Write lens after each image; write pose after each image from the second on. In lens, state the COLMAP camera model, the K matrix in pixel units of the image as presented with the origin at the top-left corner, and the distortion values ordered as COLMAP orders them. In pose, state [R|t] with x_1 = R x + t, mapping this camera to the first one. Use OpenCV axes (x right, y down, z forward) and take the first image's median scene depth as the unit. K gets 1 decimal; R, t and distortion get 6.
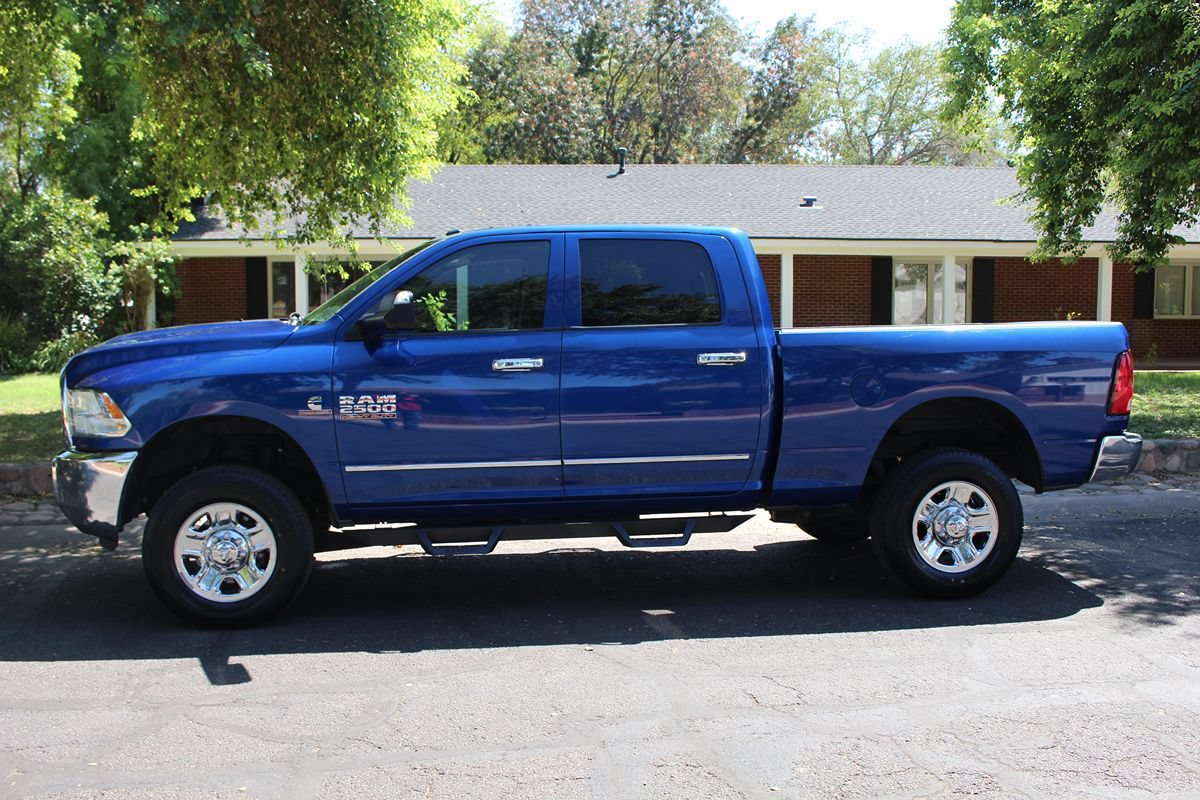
lens RADIAL K [[1213.1, 0, 601.6], [0, 1213.1, 427.6], [0, 0, 1]] dist [-0.150338, 0.127527]
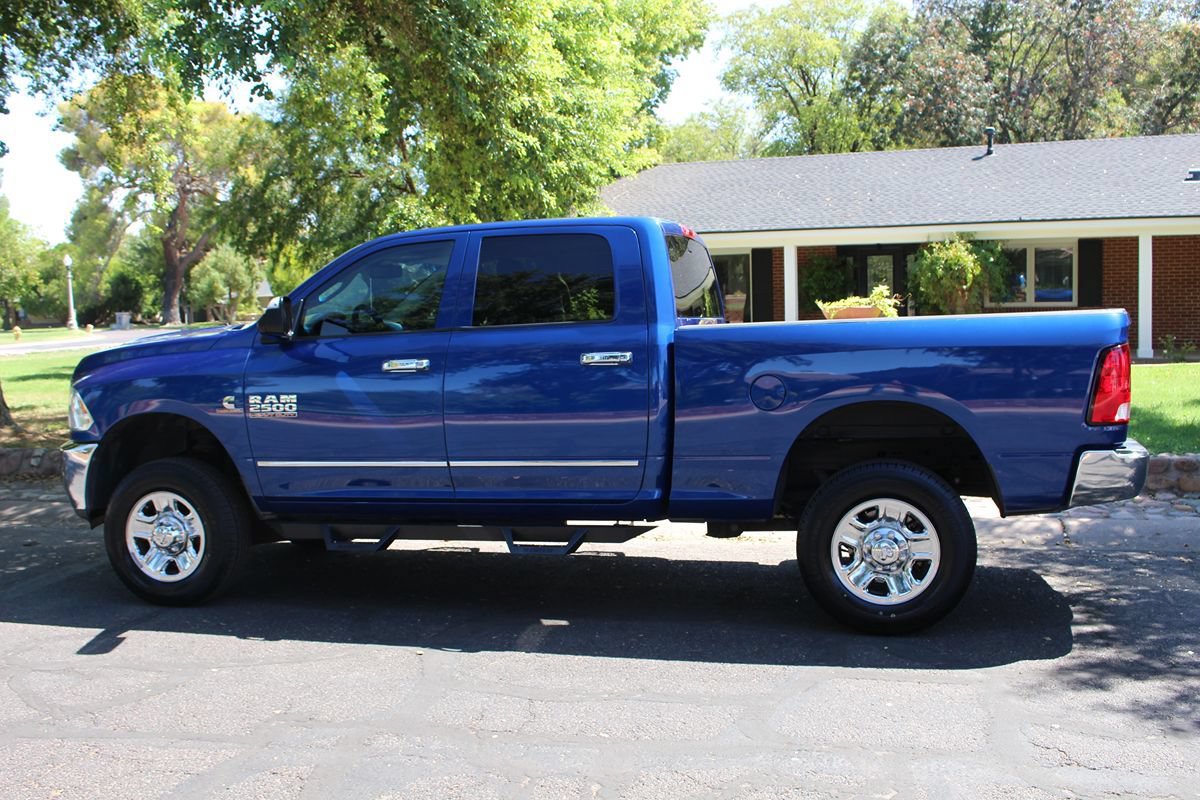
lens RADIAL K [[1213.1, 0, 601.6], [0, 1213.1, 427.6], [0, 0, 1]] dist [-0.150338, 0.127527]
pose [[0.923011, 0.017065, -0.384395, 0.131836], [-0.014511, 0.999849, 0.009544, -0.003463], [0.384499, -0.003231, 0.923120, 0.038122]]
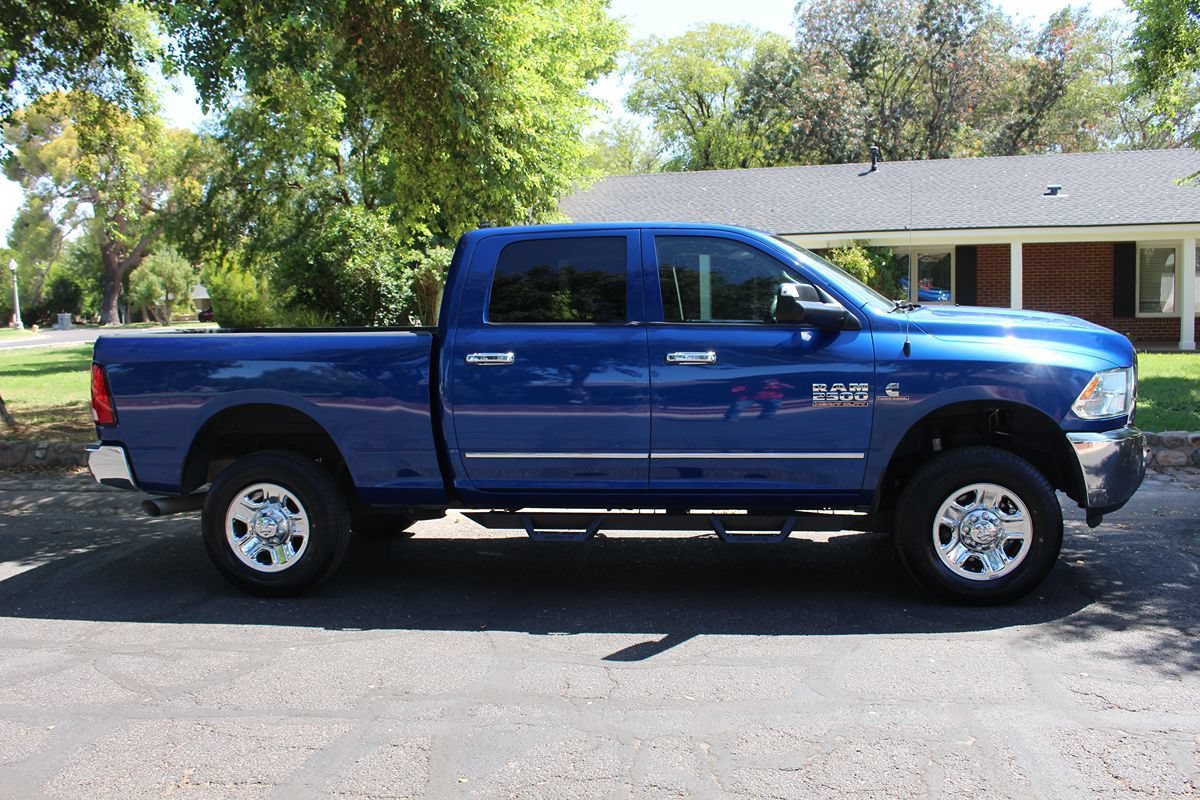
lens RADIAL K [[1098.4, 0, 596.7], [0, 1098.4, 412.1], [0, 0, 1]] dist [-0.172612, 0.166631]
pose [[0.953326, 0.006833, -0.301865, 0.098227], [-0.005564, 0.999972, 0.005064, -0.003191], [0.301891, -0.003149, 0.953337, 0.029534]]
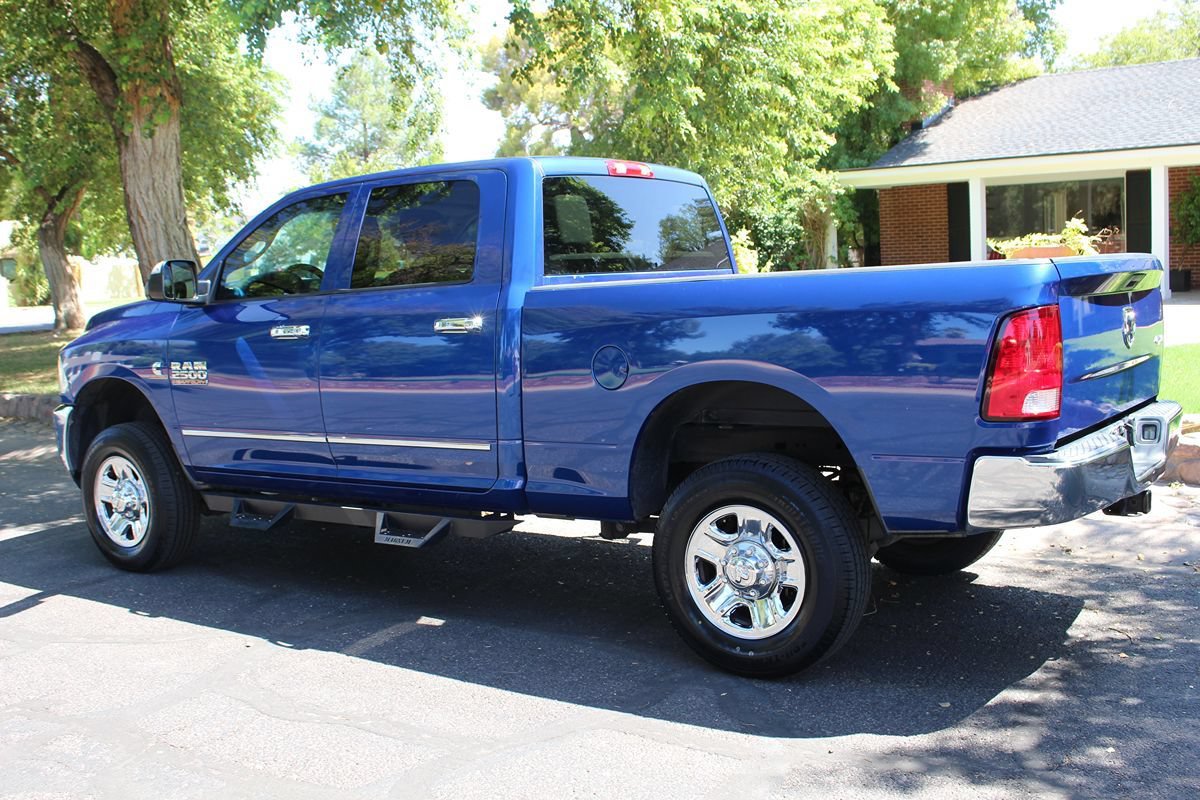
lens RADIAL K [[1276.3, 0, 600.0], [0, 1276.3, 400.0], [0, 0, 1]] dist [-0.089876, -0.007147]
pose [[0.724063, 0.044535, -0.688294, 0.219402], [-0.021045, 0.998875, 0.042492, -0.013011], [0.689413, -0.016282, 0.724186, 0.128118]]
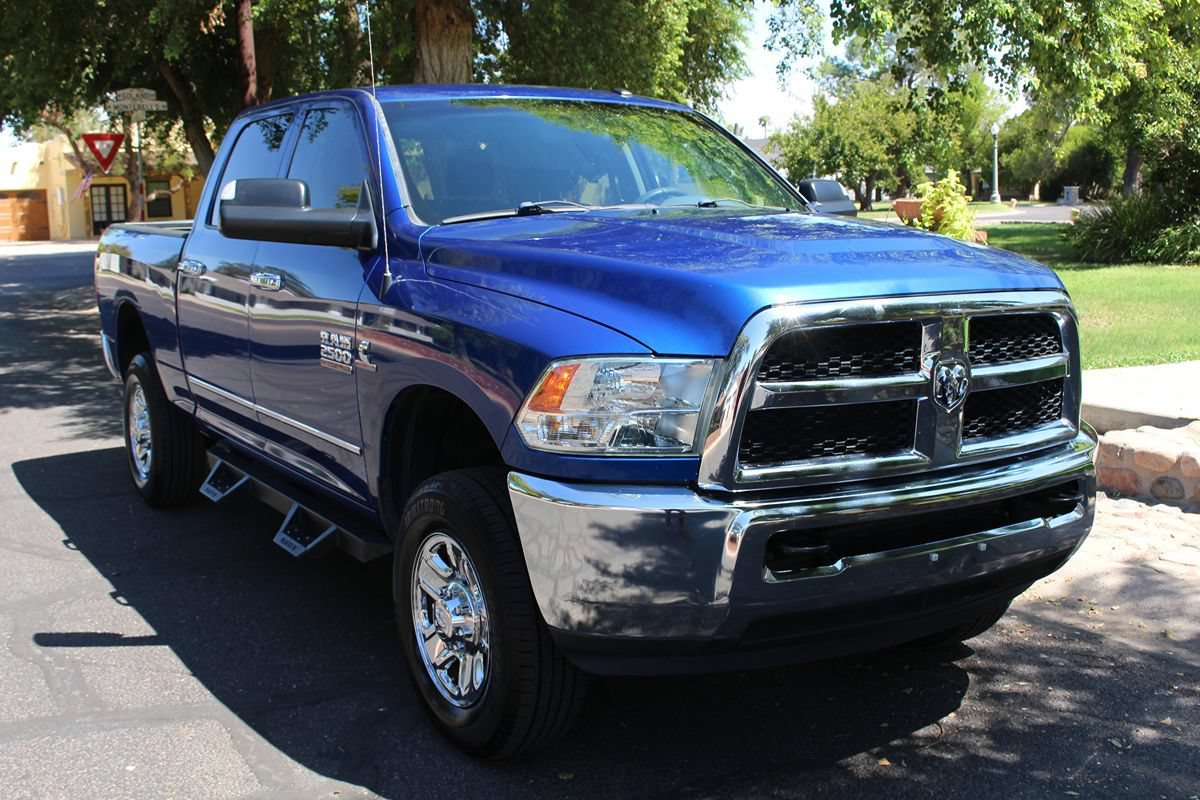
lens RADIAL K [[1337.0, 0, 600.0], [0, 1337.0, 400.0], [0, 0, 1]] dist [-0.126805, 0.006876]
pose [[0.380126, 0.131100, -0.915596, 0.272944], [-0.073022, 0.991068, 0.111590, -0.023888], [0.922048, 0.024440, 0.386304, 0.248873]]
